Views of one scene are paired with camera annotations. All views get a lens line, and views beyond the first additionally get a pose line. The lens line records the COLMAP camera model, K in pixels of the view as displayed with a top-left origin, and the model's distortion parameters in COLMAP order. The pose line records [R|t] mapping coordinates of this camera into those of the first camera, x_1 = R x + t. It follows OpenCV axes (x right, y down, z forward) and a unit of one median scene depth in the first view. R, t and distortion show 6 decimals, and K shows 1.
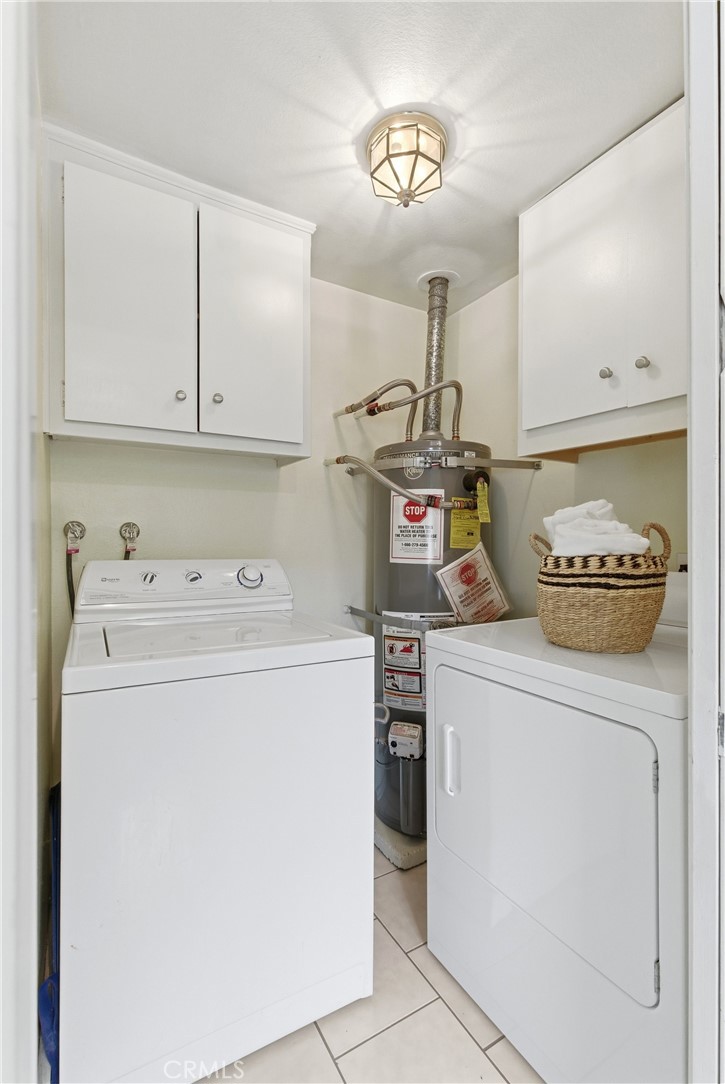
lens RADIAL K [[493.7, 0, 358.7], [0, 493.7, 539.7], [0, 0, 1]] dist [0.002295, 0.000377]
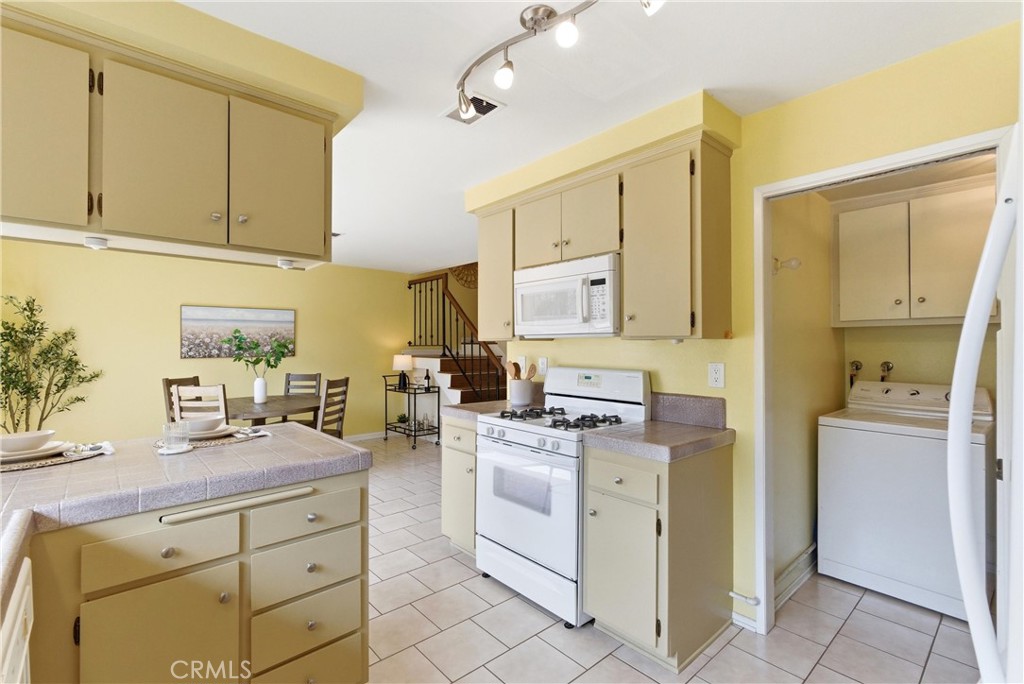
lens RADIAL K [[466.4, 0, 514.1], [0, 466.4, 338.1], [0, 0, 1]] dist [0.002295, 0.000377]
pose [[0.200619, -0.015544, -0.979546, 0.965158], [0.000167, 0.999875, -0.015833, -0.092902], [0.979669, 0.003013, 0.200596, -0.741646]]
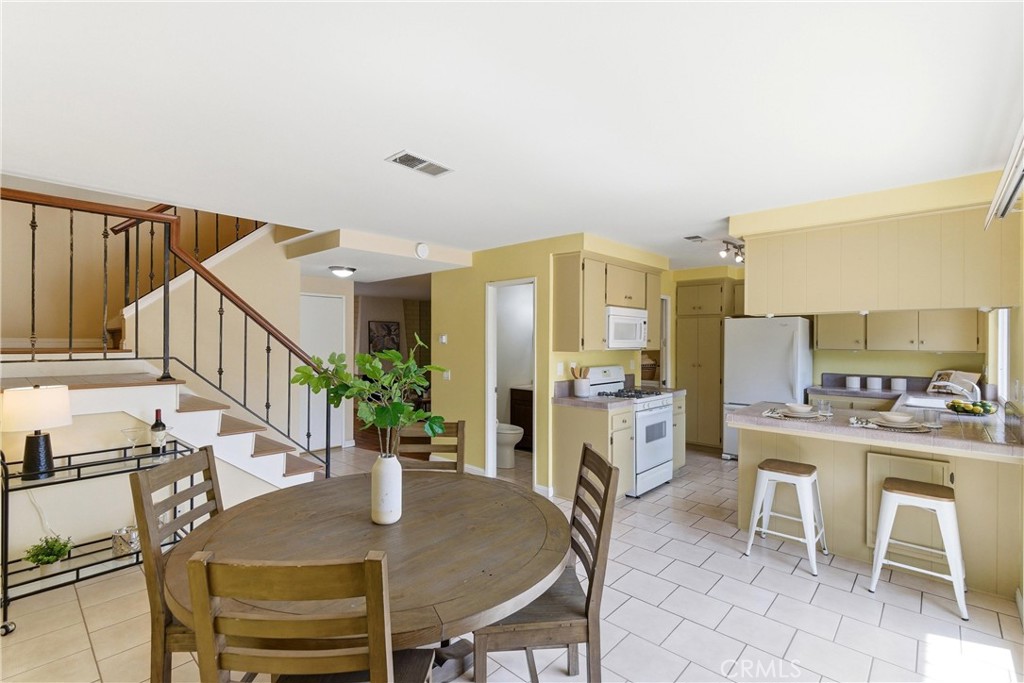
lens RADIAL K [[462.0, 0, 512.0], [0, 462.0, 341.5], [0, 0, 1]] dist [0.002143, 0.000529]
pose [[0.954885, 0.003965, 0.296948, -1.834721], [-0.005043, 0.999983, 0.002865, -0.166617], [-0.296932, -0.004233, 0.954889, -2.595587]]
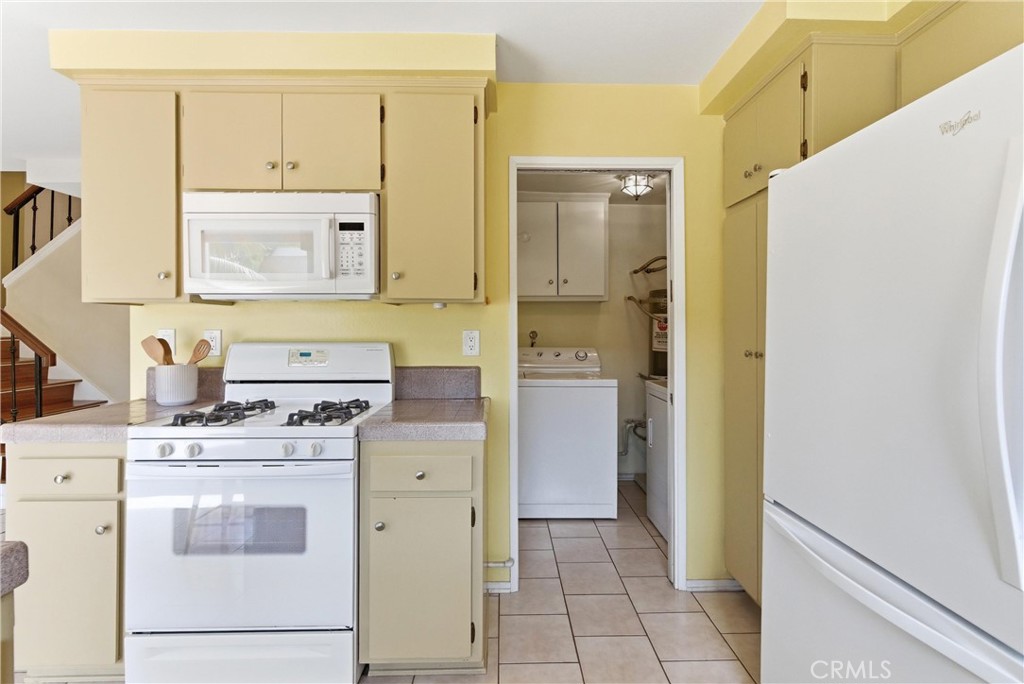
lens RADIAL K [[477.6, 0, 513.1], [0, 477.6, 324.6], [0, 0, 1]] dist [0.000034, 0.000250]
pose [[0.876168, -0.003395, -0.481994, 0.518552], [0.002209, 0.999993, -0.003029, -0.055411], [0.482001, 0.001589, 0.876169, -0.985502]]
